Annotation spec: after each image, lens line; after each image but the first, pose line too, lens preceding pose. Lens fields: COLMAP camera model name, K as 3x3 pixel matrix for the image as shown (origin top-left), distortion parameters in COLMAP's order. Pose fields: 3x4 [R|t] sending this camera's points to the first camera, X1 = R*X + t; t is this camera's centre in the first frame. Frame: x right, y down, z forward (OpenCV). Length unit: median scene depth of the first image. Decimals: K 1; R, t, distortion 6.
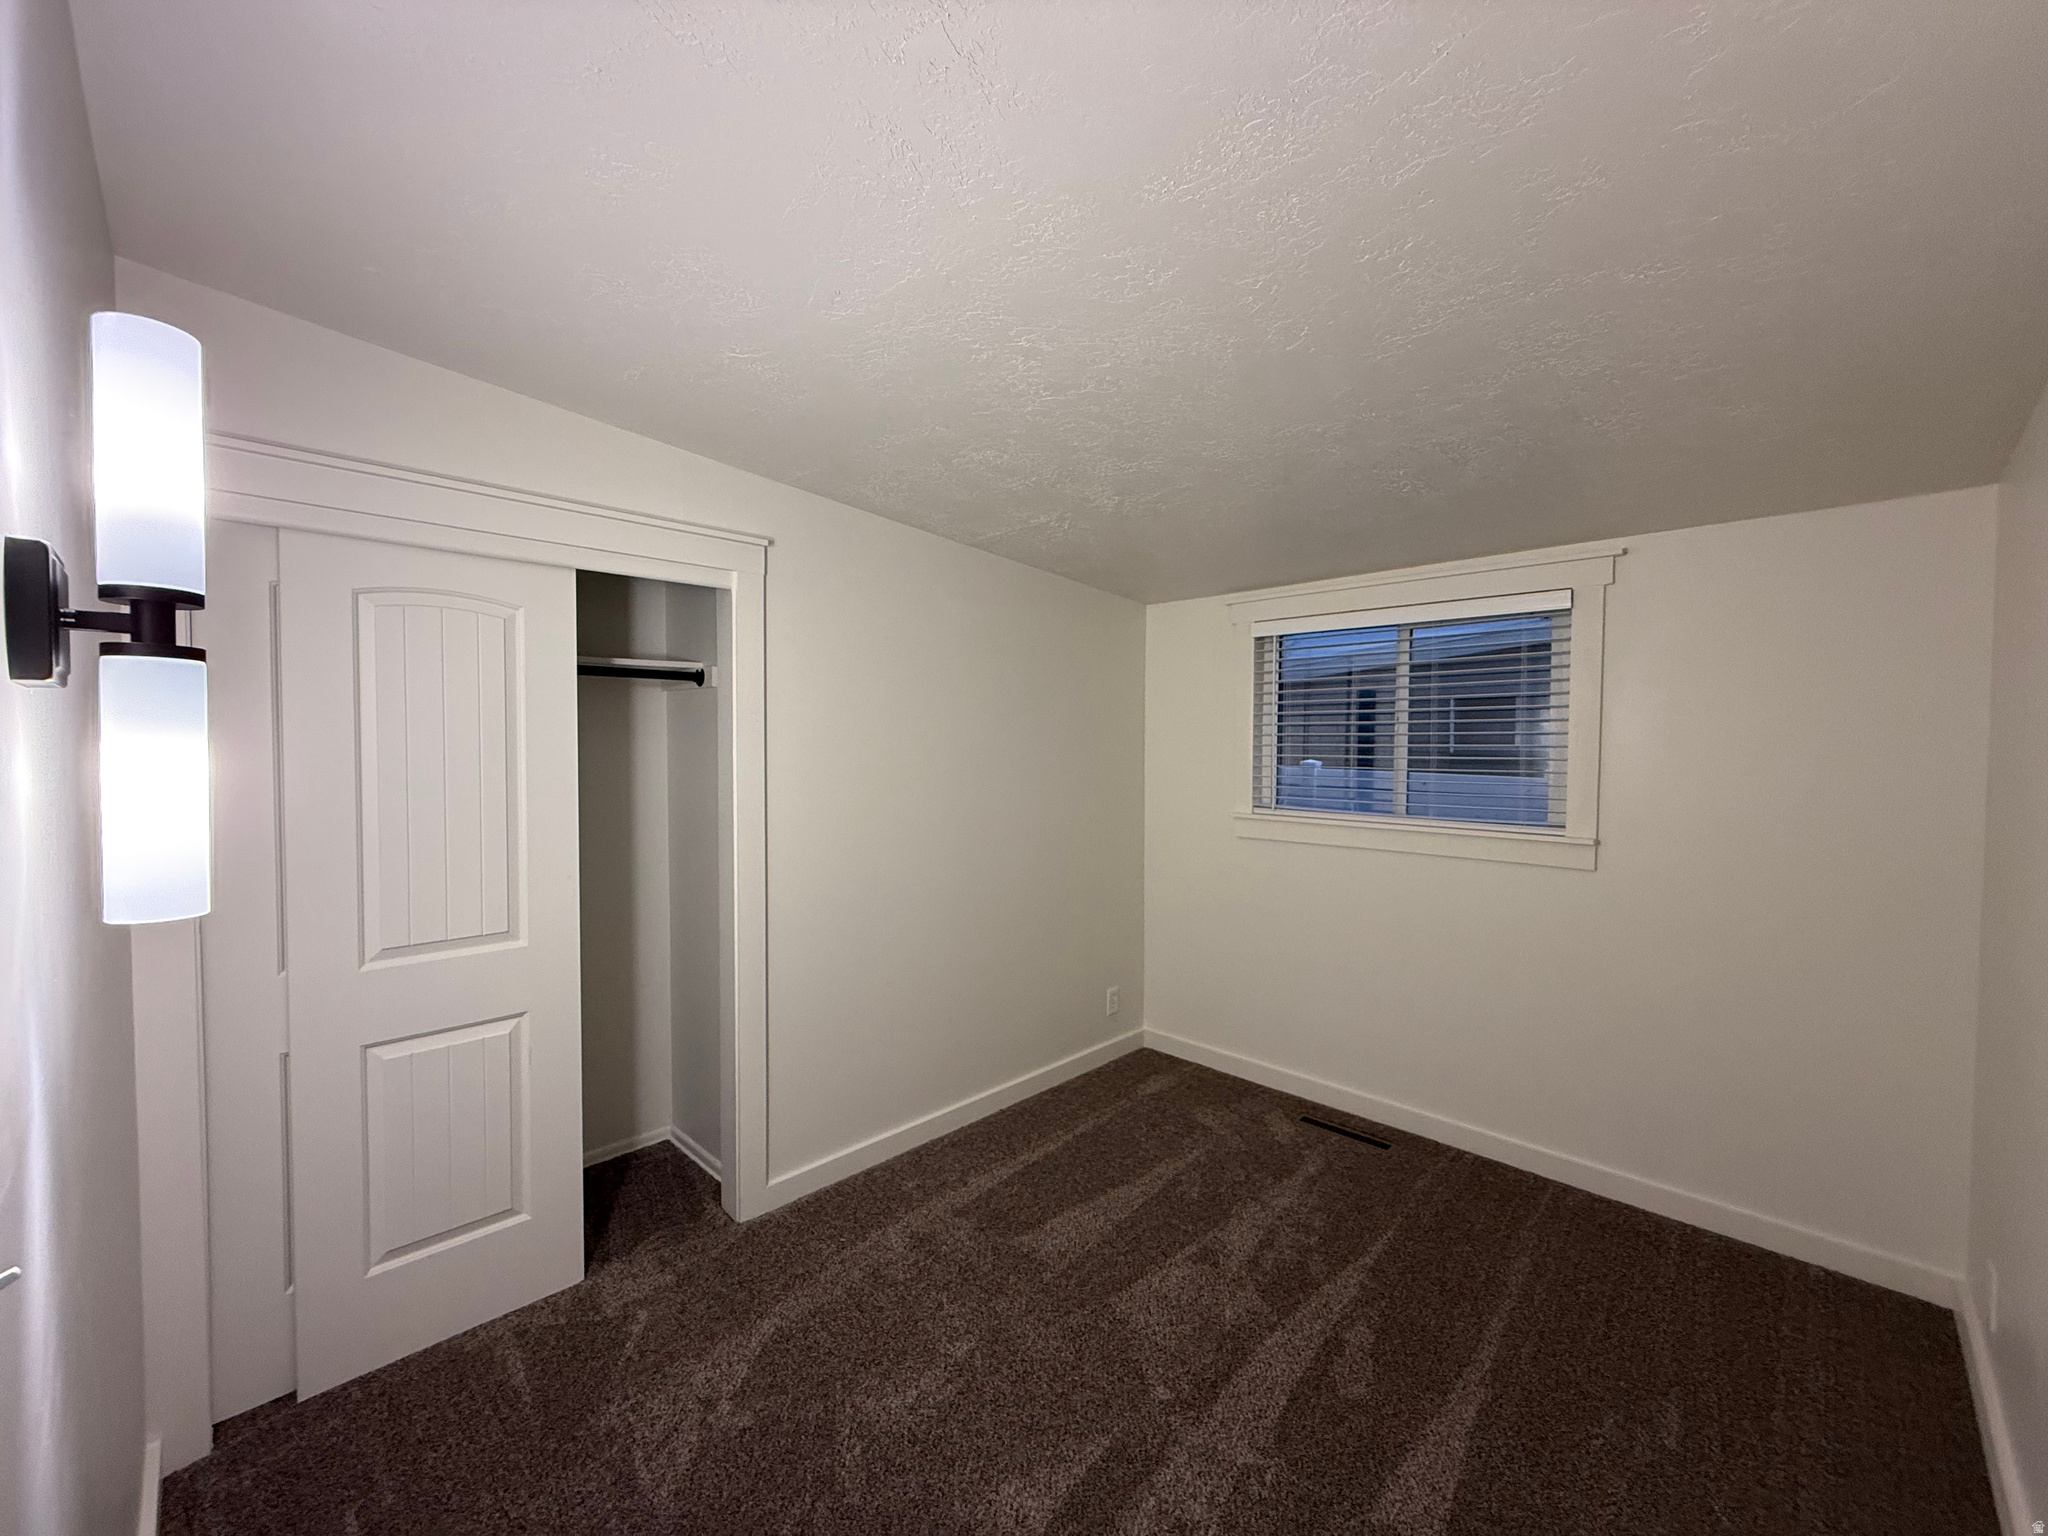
lens RADIAL K [[821.2, 0, 1028.5], [0, 821.2, 764.9], [0, 0, 1]] dist [-0.000268, 0.000259]
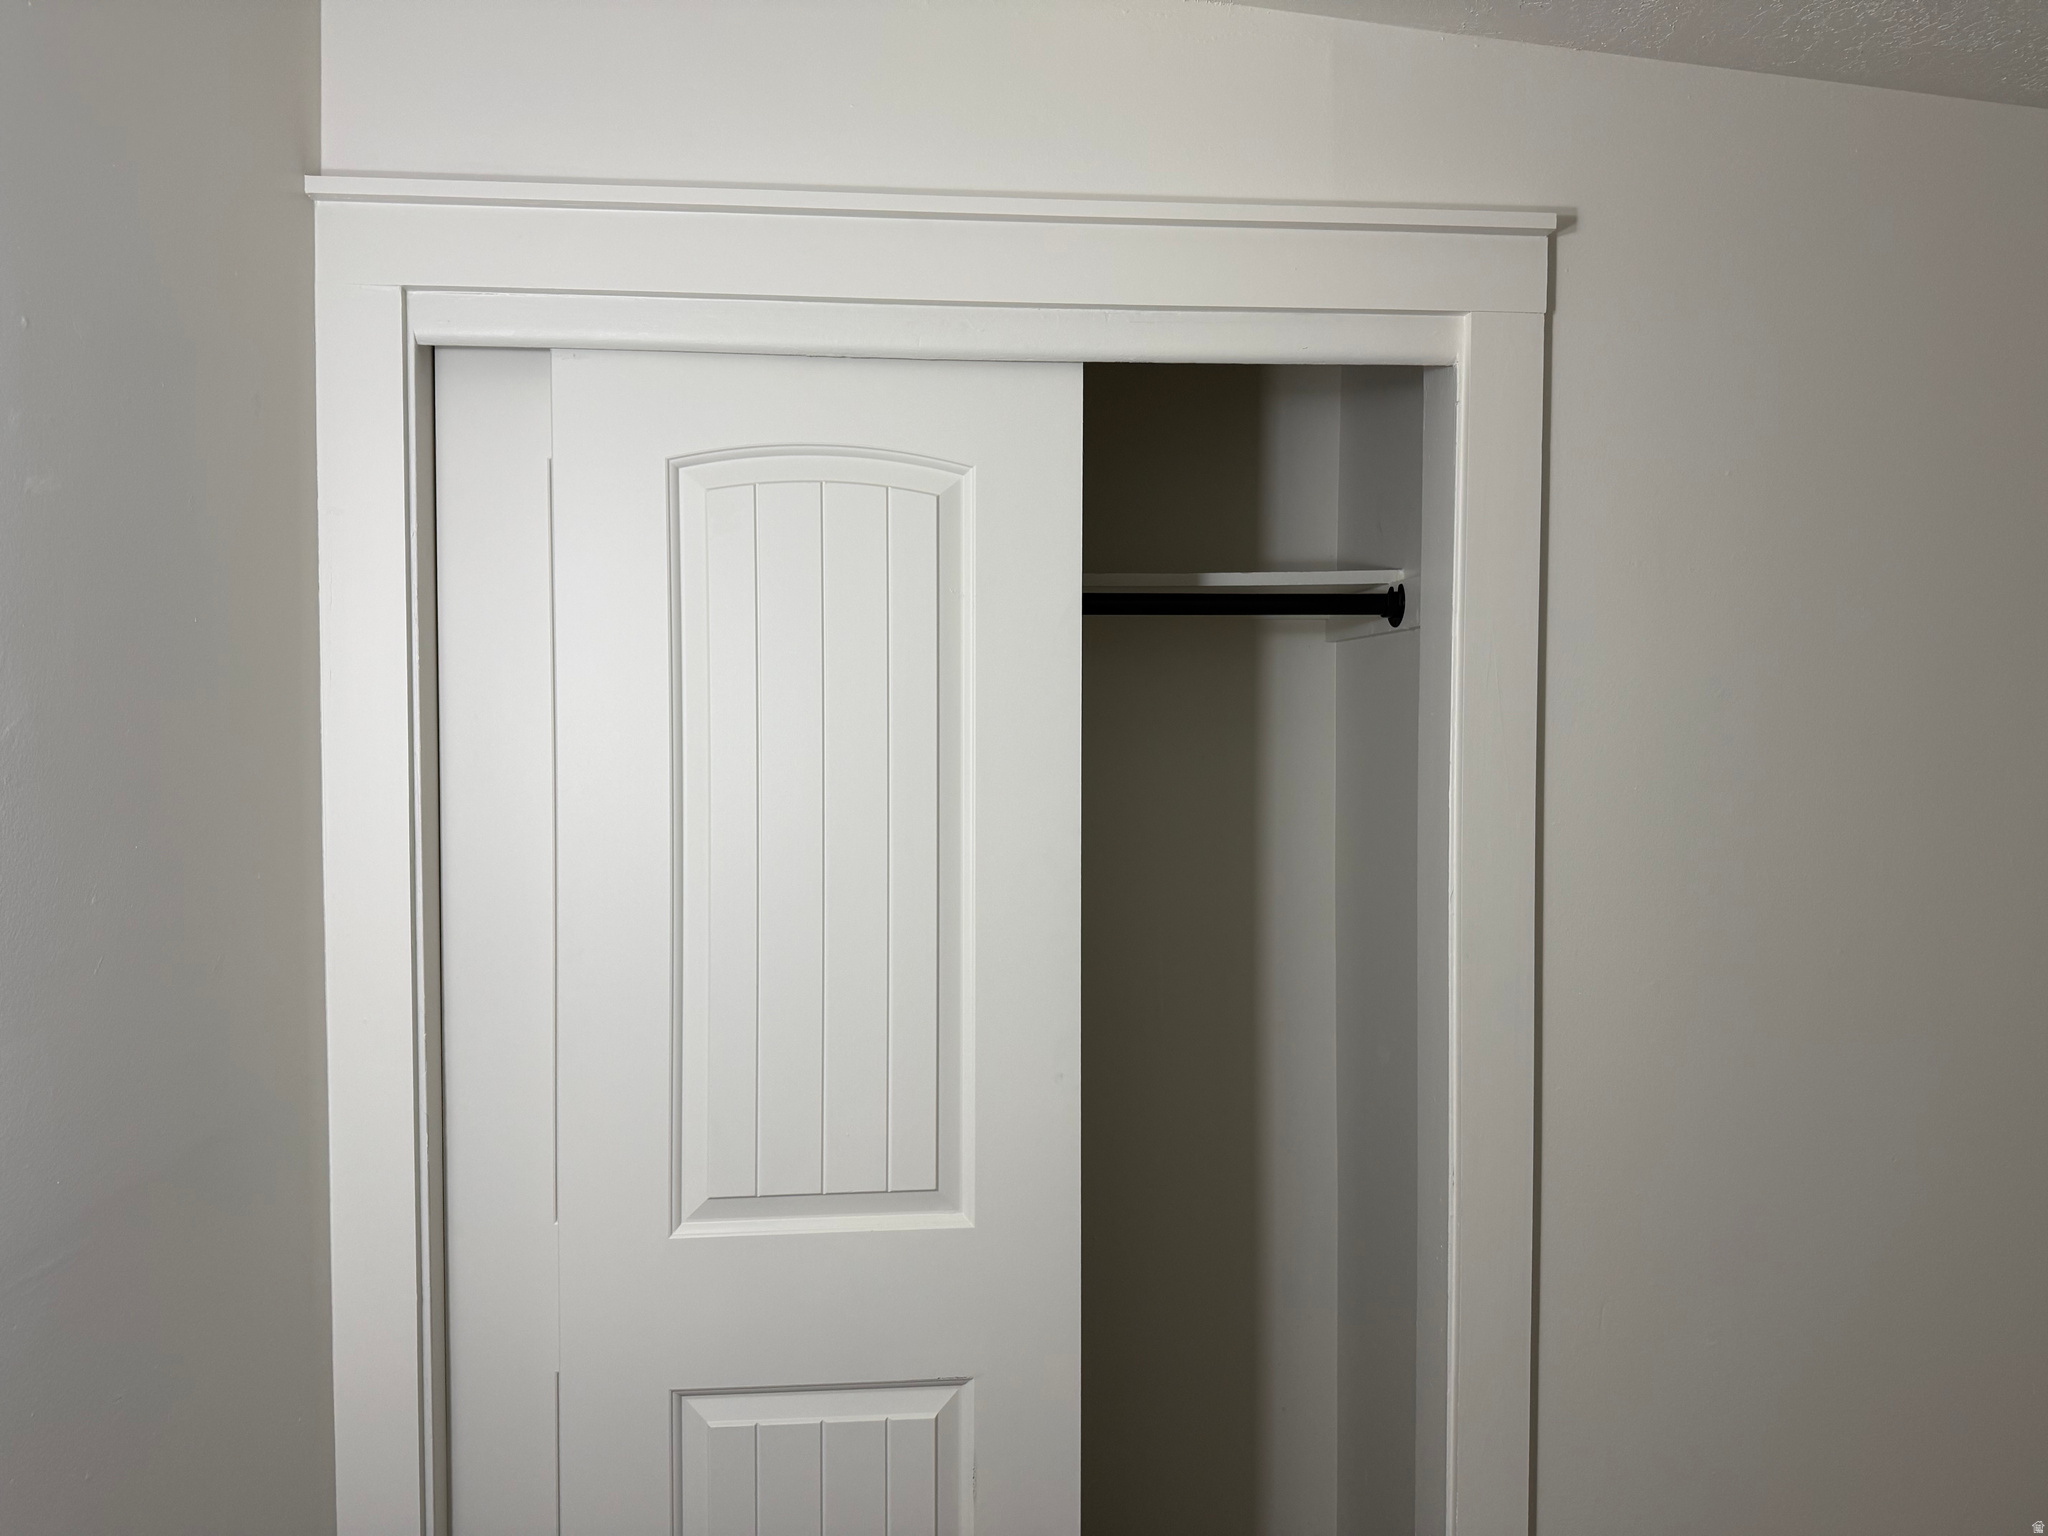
lens RADIAL K [[1446.9, 0, 1028.7], [0, 1446.9, 773.8], [0, 0, 1]] dist [0.063718, -0.080000]
pose [[0.757074, 0.023922, -0.652891, -0.075979], [-0.018040, 0.999714, 0.015711, -0.037952], [0.653080, -0.000116, 0.757289, 0.411337]]
